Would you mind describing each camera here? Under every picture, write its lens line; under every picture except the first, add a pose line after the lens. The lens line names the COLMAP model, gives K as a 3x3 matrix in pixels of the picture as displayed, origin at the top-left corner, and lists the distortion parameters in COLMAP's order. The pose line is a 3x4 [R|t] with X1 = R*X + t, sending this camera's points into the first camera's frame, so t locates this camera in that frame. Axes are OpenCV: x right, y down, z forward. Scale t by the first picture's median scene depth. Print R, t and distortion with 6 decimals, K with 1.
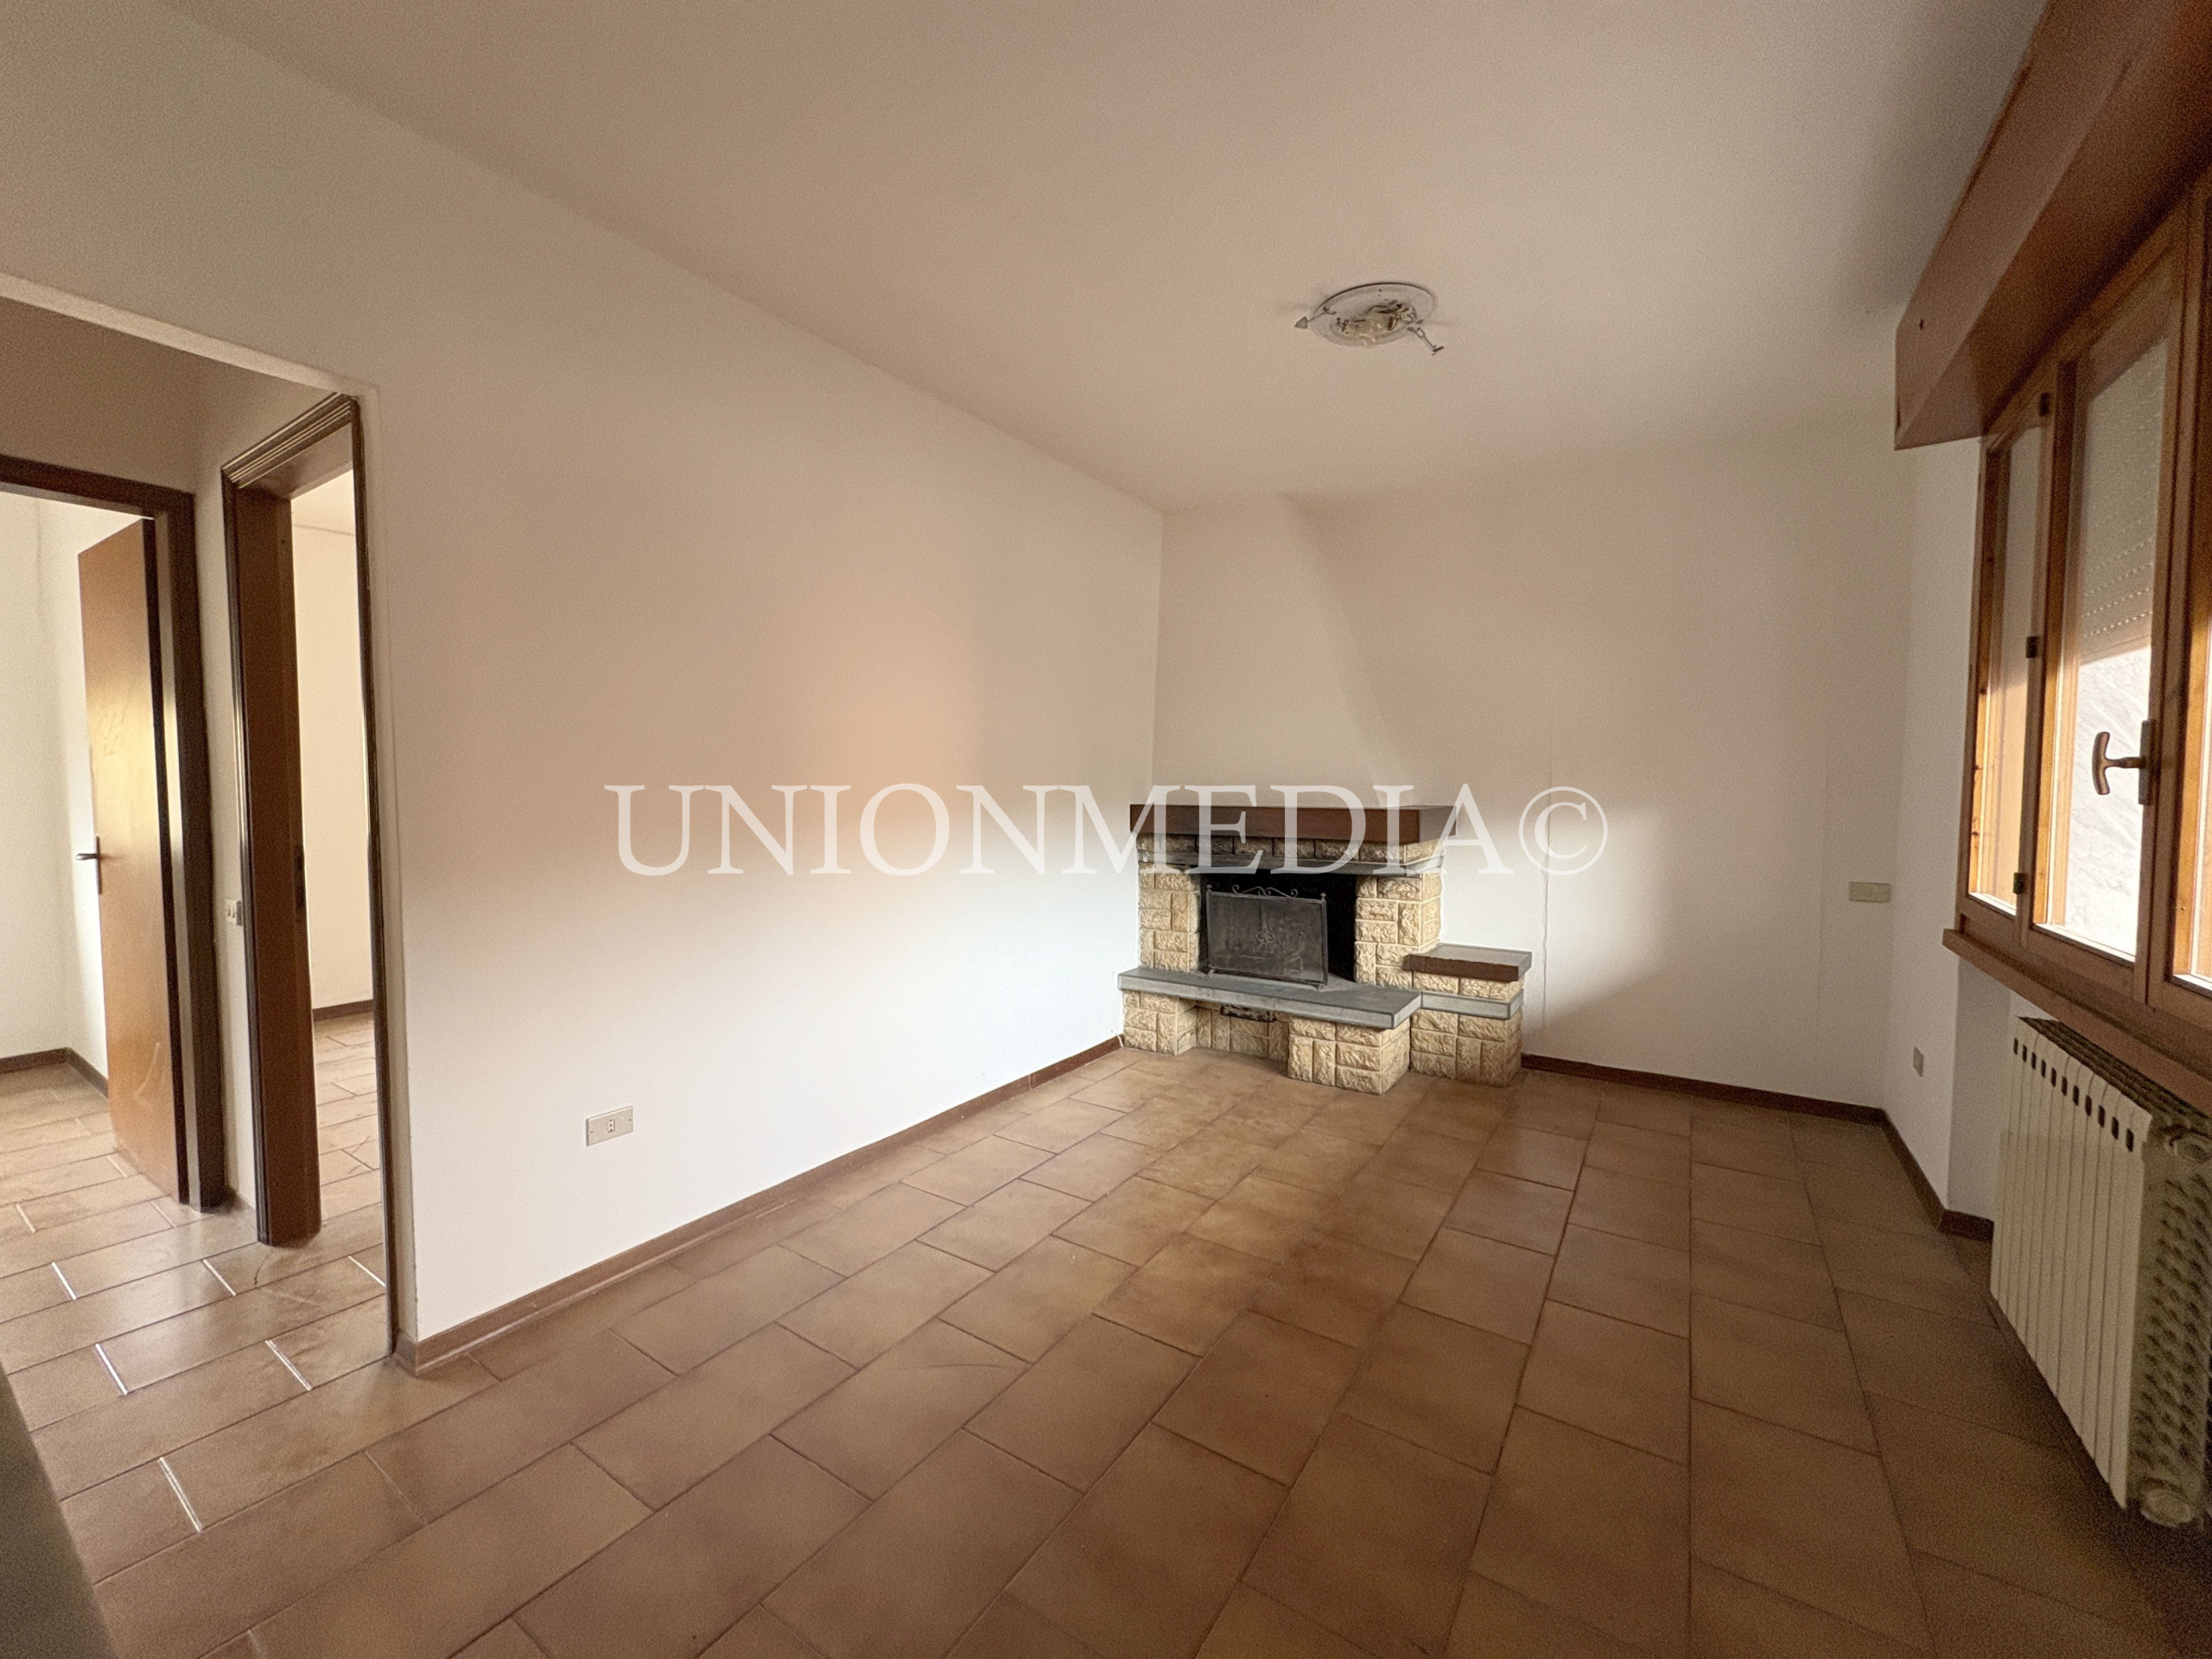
lens RADIAL K [[878.6, 0, 1106.8], [0, 878.6, 824.3], [0, 0, 1]] dist [0.000685, -0.000667]
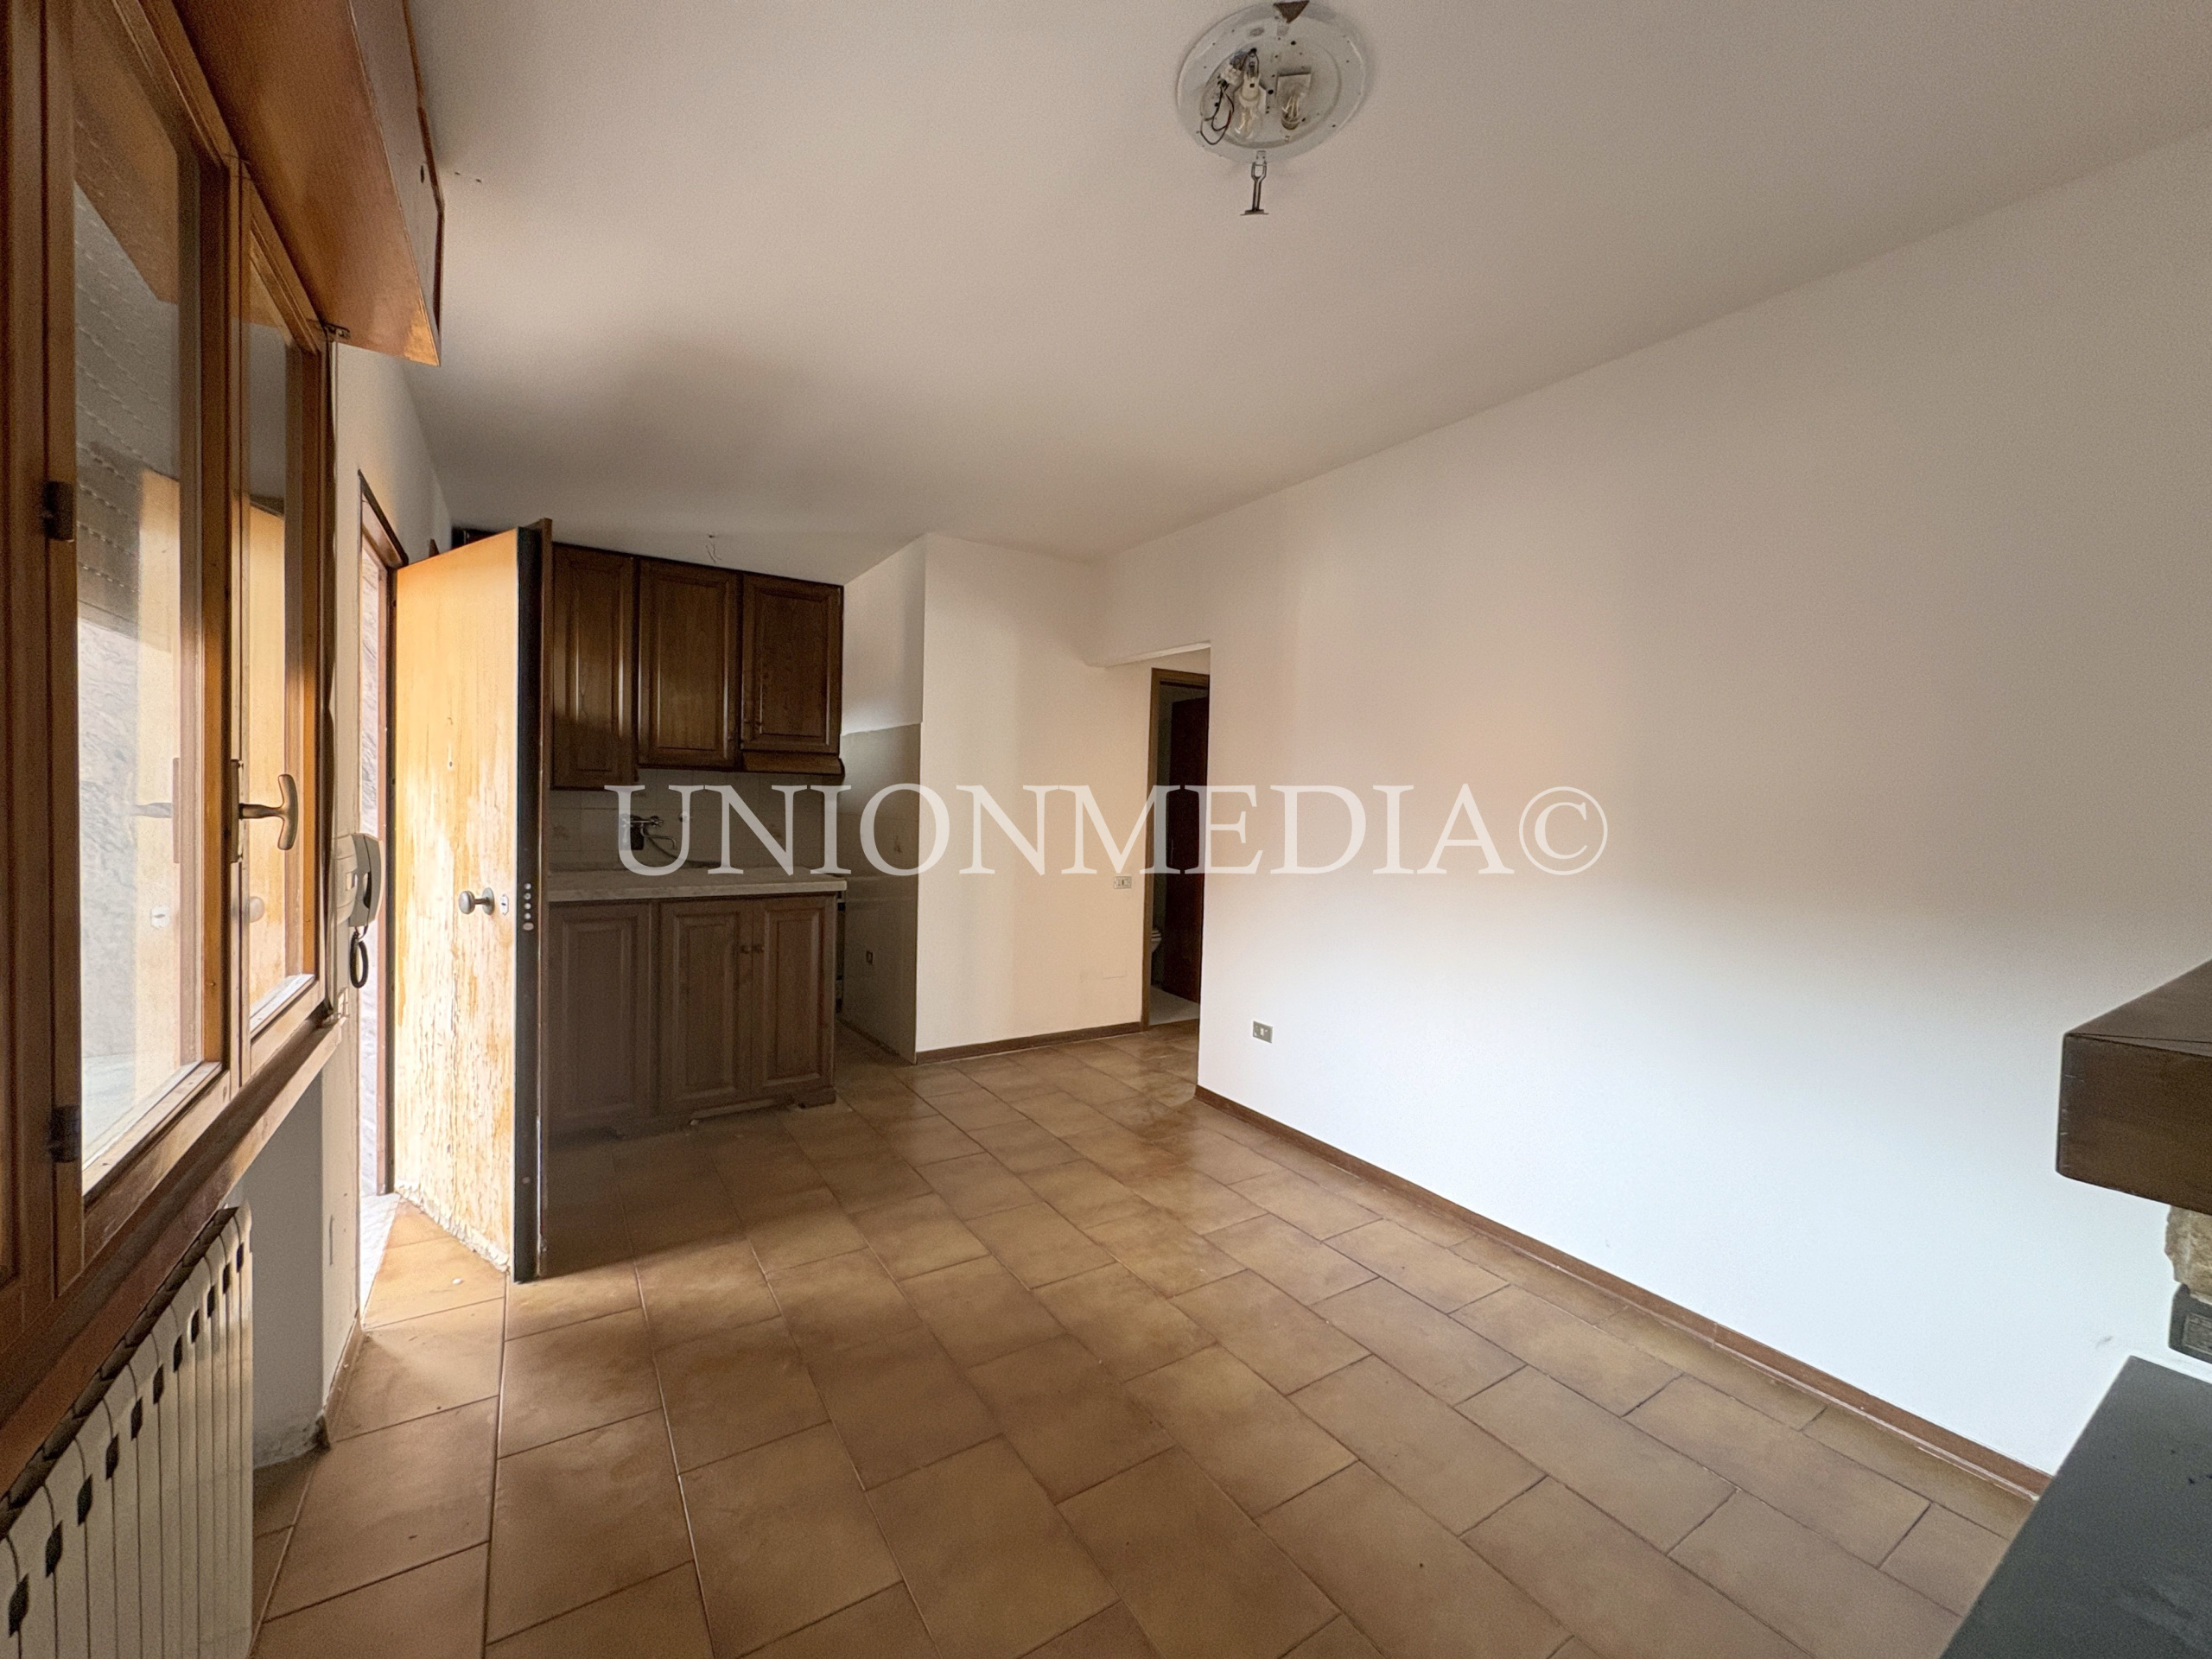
lens RADIAL K [[878.6, 0, 1103.4], [0, 878.6, 824.9], [0, 0, 1]] dist [0.000685, -0.000667]
pose [[-0.401454, 0.016275, -0.915735, 0.893203], [-0.071010, 0.996279, 0.048837, -0.085106], [0.913122, 0.084632, -0.398805, 1.151879]]
